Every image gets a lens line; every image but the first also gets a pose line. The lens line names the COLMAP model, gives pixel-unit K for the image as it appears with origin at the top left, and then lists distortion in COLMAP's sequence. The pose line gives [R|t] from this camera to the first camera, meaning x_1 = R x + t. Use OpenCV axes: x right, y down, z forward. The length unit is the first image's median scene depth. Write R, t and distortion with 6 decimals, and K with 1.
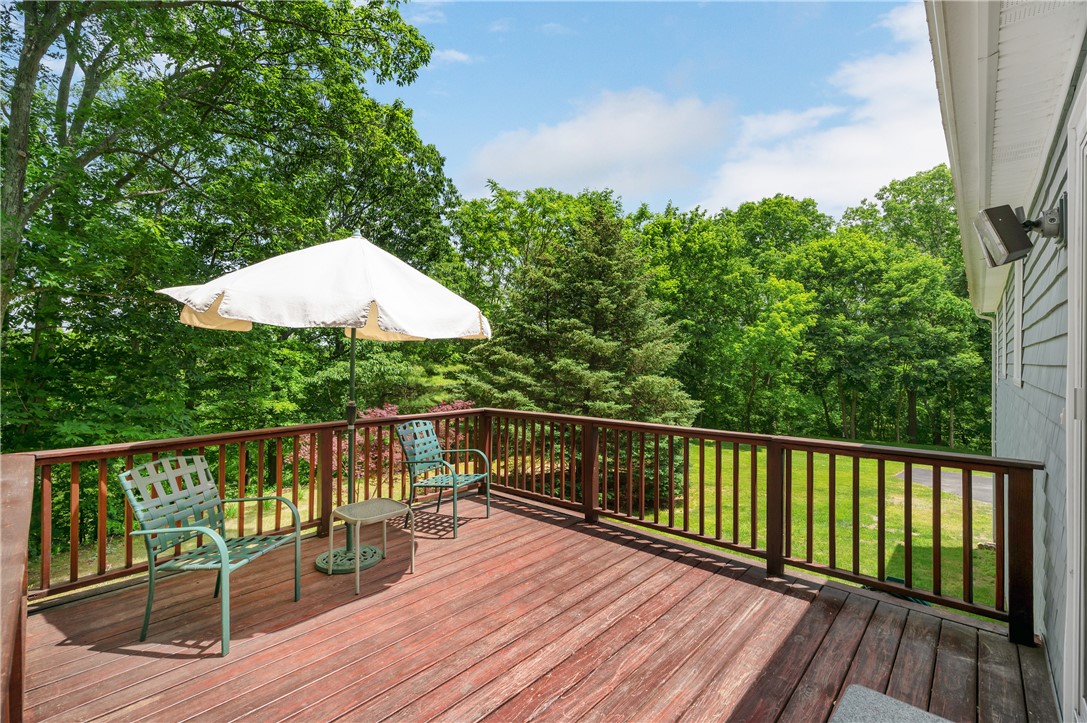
lens RADIAL K [[486.1, 0, 543.4], [0, 486.1, 358.1], [0, 0, 1]] dist [0.000340, -0.001000]
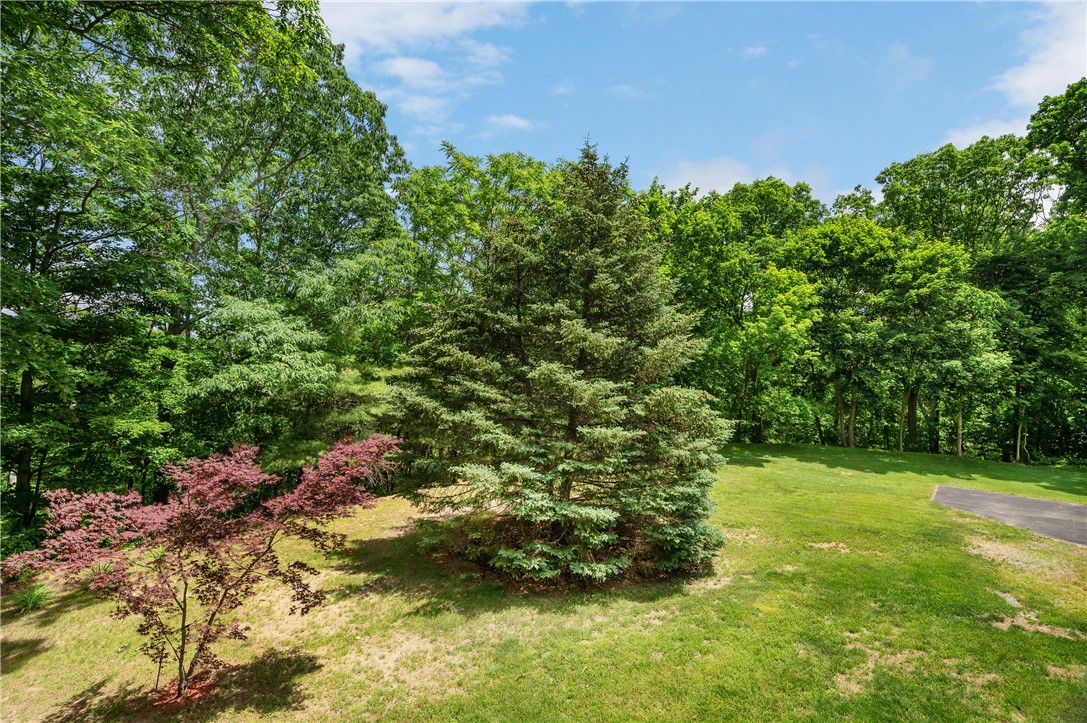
lens RADIAL K [[486.1, 0, 542.1], [0, 486.1, 365.7], [0, 0, 1]] dist [0.000340, -0.001000]
pose [[0.997543, -0.002011, 0.070031, -0.005028], [0.000731, 0.999832, 0.018299, -0.003425], [-0.070056, -0.018202, 0.997377, 0.174586]]
